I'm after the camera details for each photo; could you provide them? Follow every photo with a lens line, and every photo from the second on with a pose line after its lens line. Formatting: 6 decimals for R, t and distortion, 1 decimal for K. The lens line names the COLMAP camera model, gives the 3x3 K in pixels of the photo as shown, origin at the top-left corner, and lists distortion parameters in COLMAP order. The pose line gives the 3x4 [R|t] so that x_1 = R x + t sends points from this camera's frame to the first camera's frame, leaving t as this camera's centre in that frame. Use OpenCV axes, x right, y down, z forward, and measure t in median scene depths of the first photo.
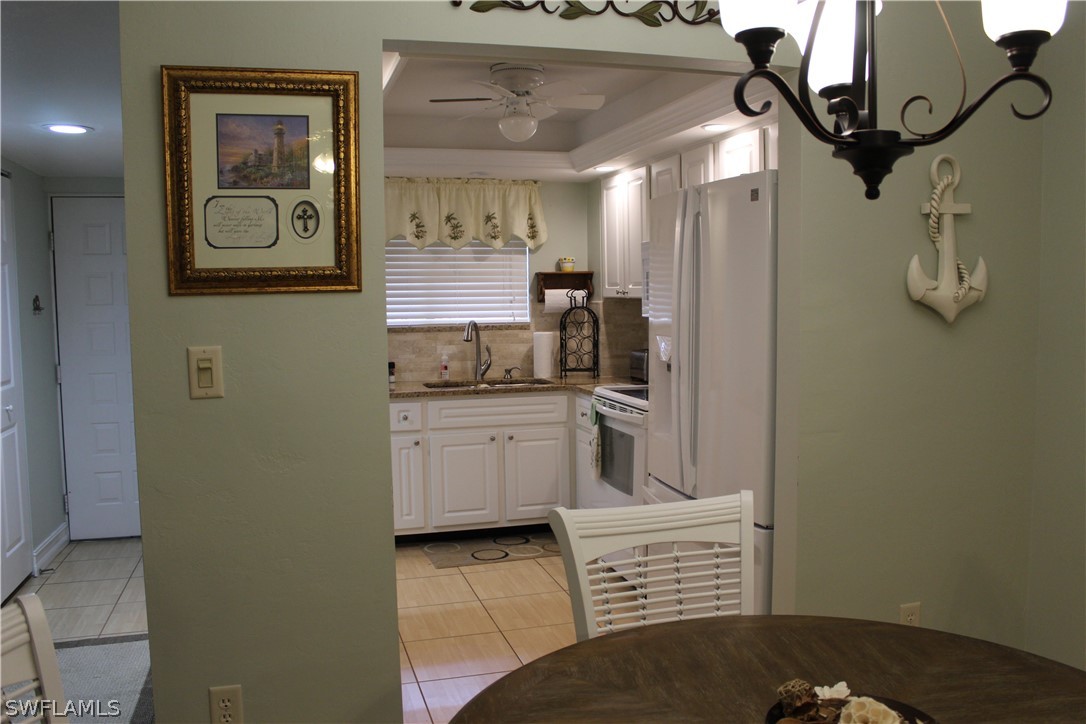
lens RADIAL K [[913.0, 0, 549.2], [0, 913.0, 374.9], [0, 0, 1]] dist [-0.106137, 0.049125]
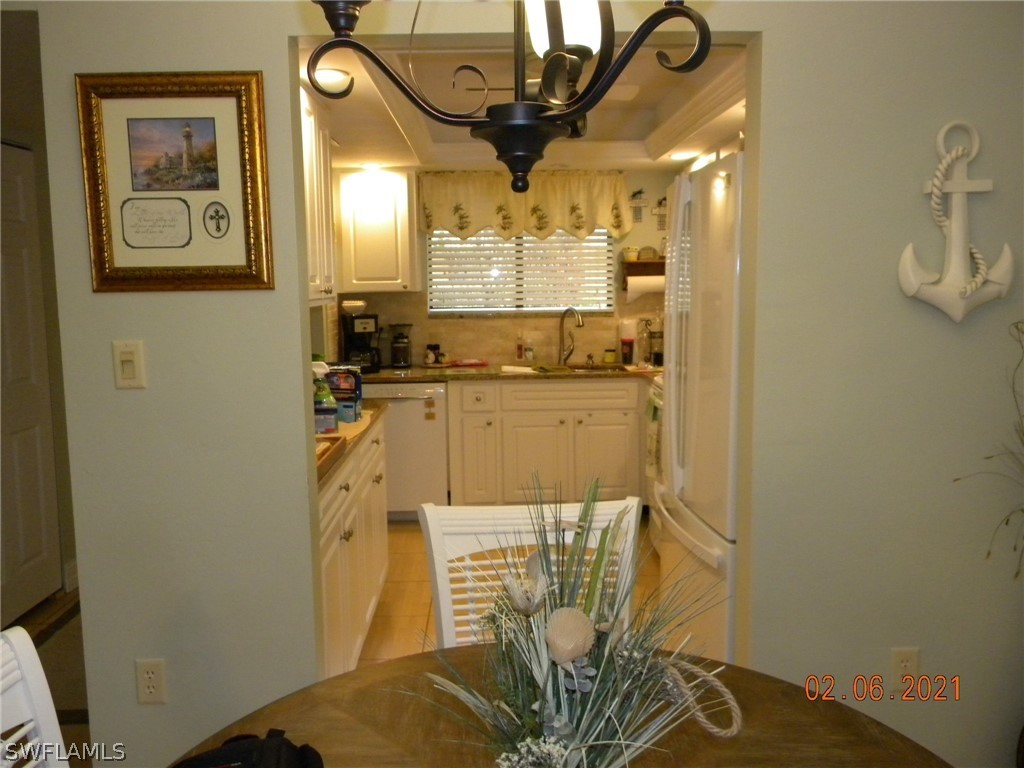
lens RADIAL K [[832.7, 0, 511.6], [0, 832.7, 376.6], [0, 0, 1]] dist [0.033131, -0.056448]
pose [[0.964076, 0.030355, -0.263887, 0.315350], [-0.022065, 0.999167, 0.034322, -0.032093], [0.264709, -0.027267, 0.963943, 0.156850]]
